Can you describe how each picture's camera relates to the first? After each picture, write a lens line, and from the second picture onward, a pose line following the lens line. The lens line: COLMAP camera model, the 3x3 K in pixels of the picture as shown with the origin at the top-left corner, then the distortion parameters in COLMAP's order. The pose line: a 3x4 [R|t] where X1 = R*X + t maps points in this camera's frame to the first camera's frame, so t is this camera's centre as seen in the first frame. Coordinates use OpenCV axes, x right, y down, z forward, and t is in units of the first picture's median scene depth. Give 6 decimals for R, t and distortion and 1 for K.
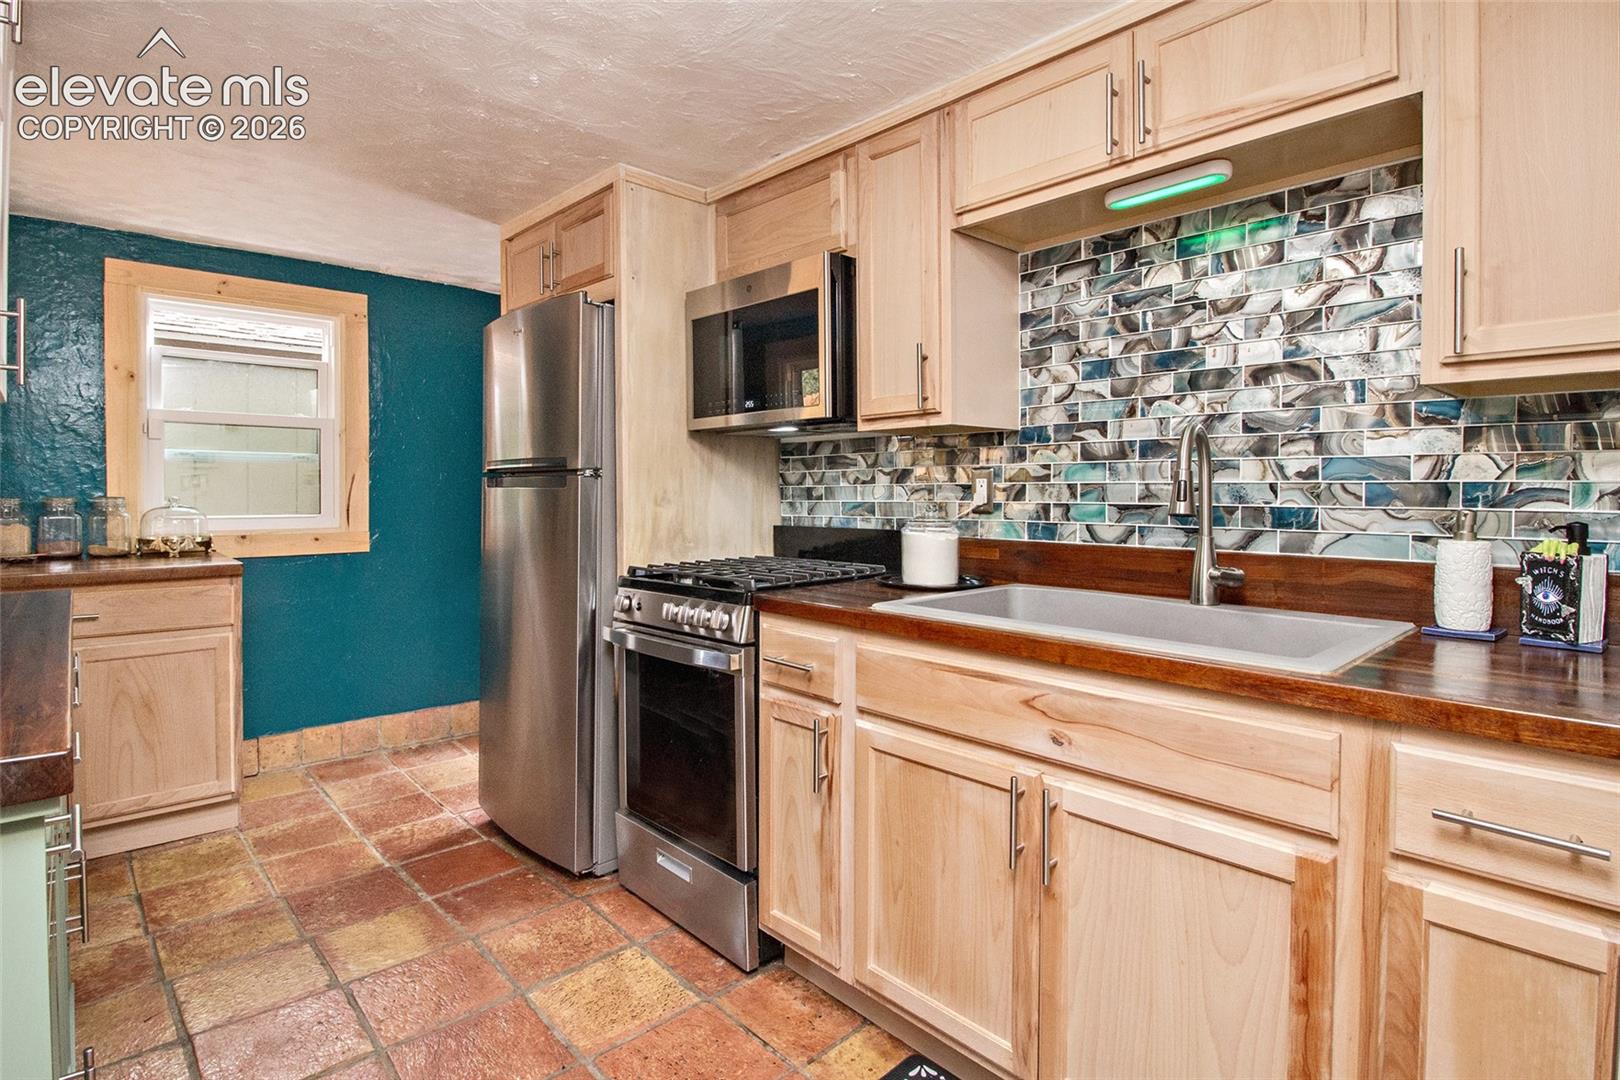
lens RADIAL K [[800.9, 0, 807.6], [0, 800.9, 529.6], [0, 0, 1]] dist [-0.000212, -0.000144]
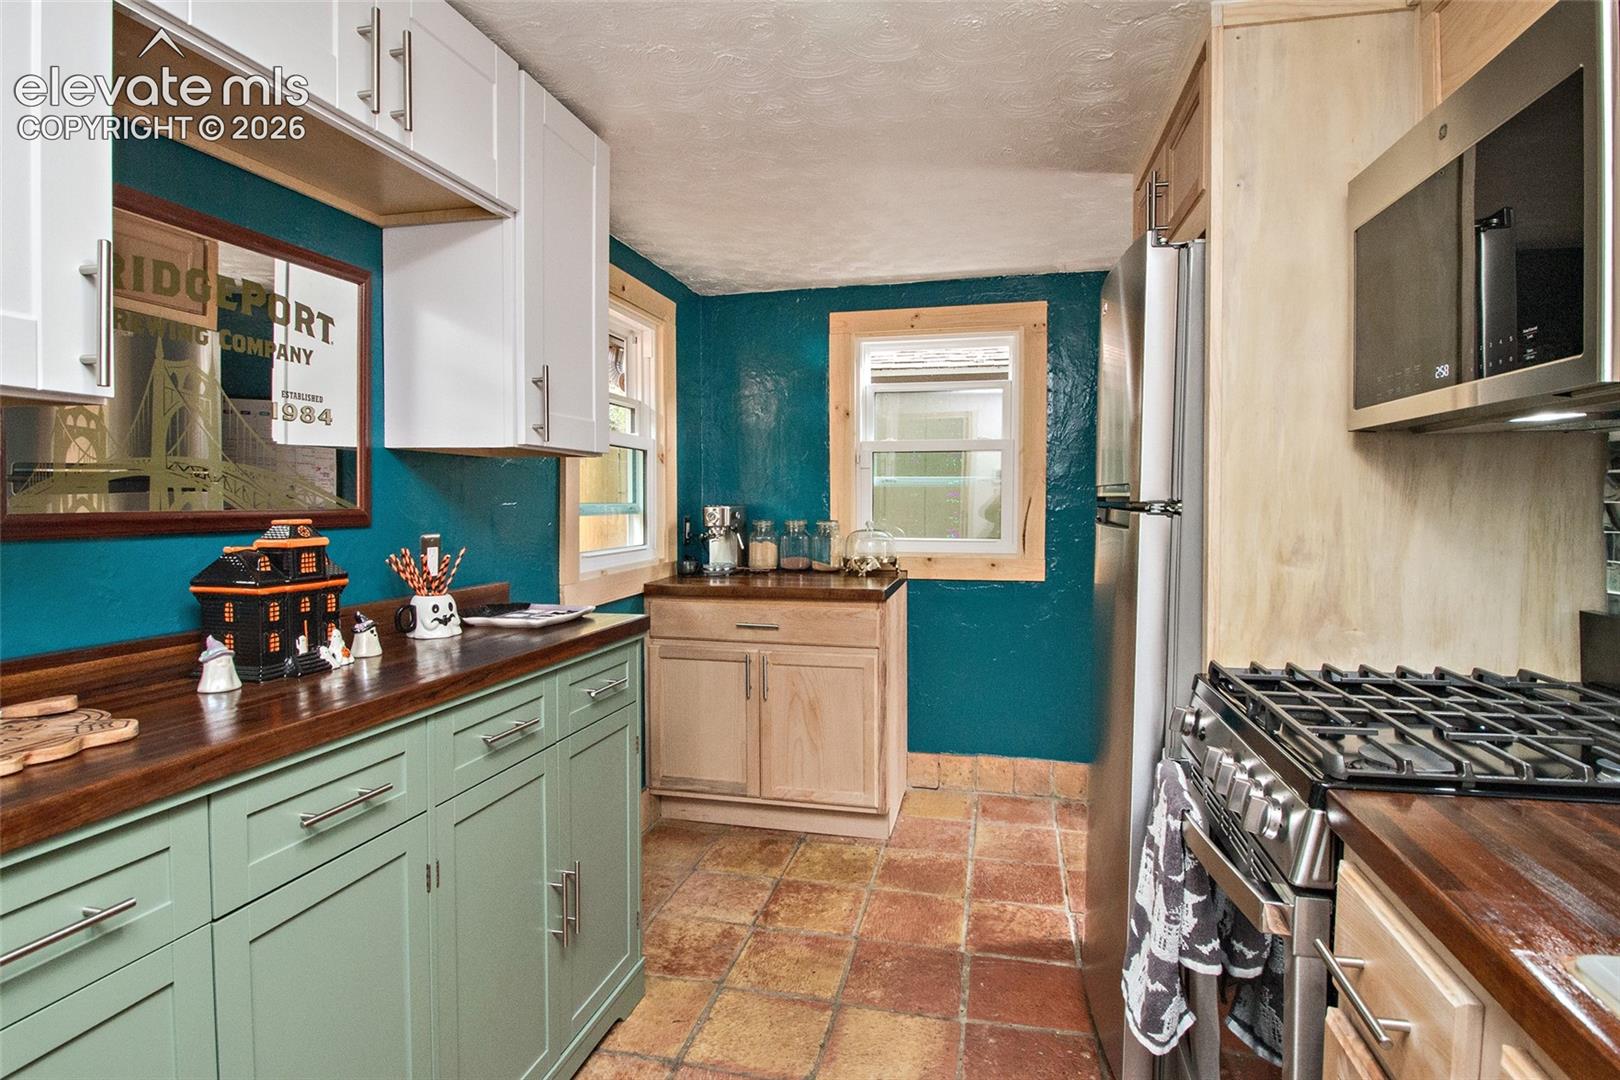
lens RADIAL K [[822.5, 0, 810.0], [0, 822.5, 540.0], [0, 0, 1]] dist [0.000680, -0.000806]
pose [[0.566847, 0.042015, -0.822751, 0.099559], [-0.040378, 0.998915, 0.023192, -0.041406], [0.822833, 0.020074, 0.567928, 0.325396]]
